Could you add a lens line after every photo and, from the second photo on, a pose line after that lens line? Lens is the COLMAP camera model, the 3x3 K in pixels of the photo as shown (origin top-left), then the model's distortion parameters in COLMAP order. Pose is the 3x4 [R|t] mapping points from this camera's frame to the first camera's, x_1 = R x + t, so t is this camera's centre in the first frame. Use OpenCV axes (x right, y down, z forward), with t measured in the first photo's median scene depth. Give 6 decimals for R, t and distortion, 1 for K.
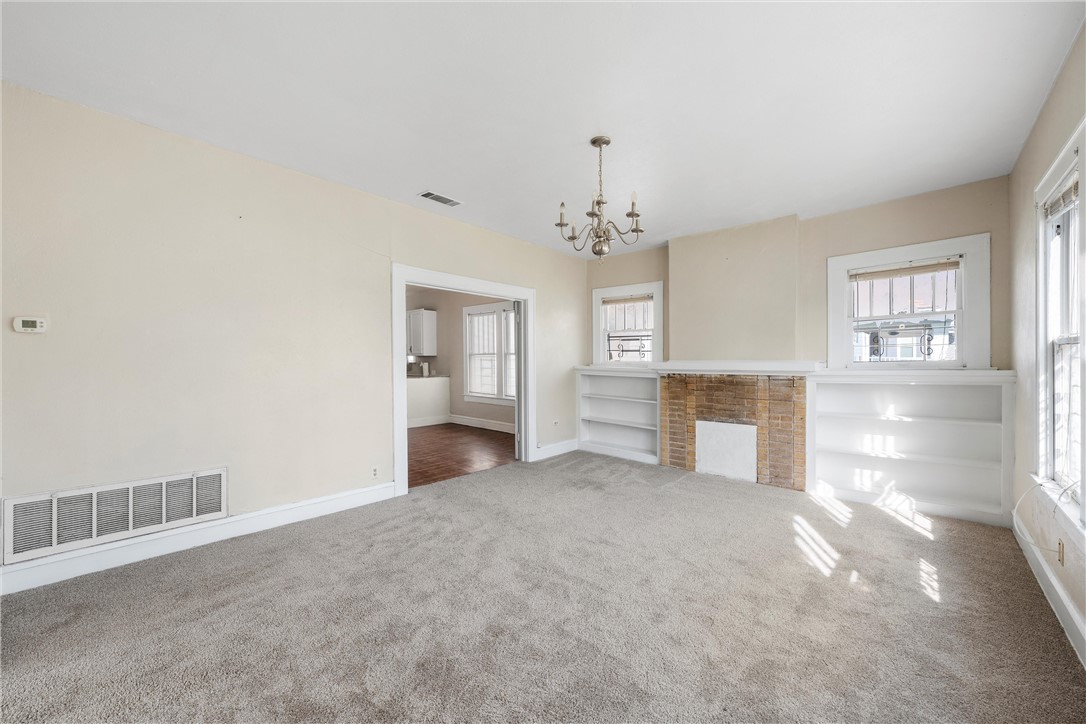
lens RADIAL K [[366.2, 0, 548.2], [0, 366.2, 365.7], [0, 0, 1]] dist [0.000237, -0.000038]
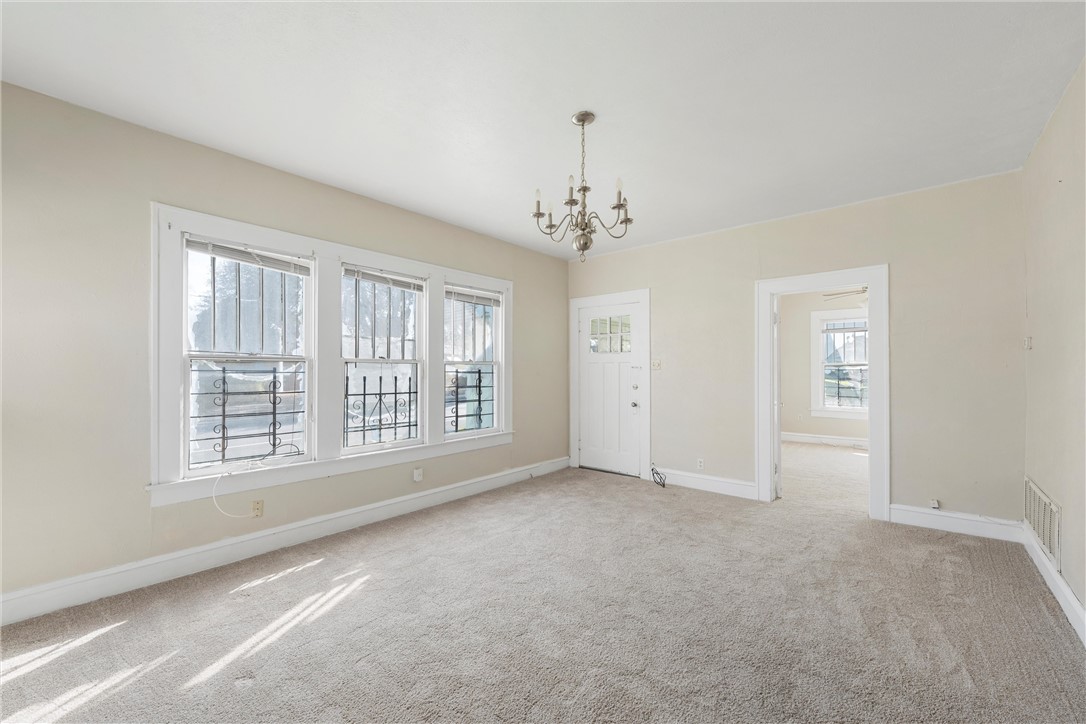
lens RADIAL K [[366.2, 0, 548.2], [0, 366.2, 365.7], [0, 0, 1]] dist [0.000237, -0.000038]
pose [[-0.999306, 0.009332, -0.036051, 0.119327], [0.009282, 0.999956, 0.001542, -0.013547], [0.036064, 0.001206, -0.999349, 0.900688]]
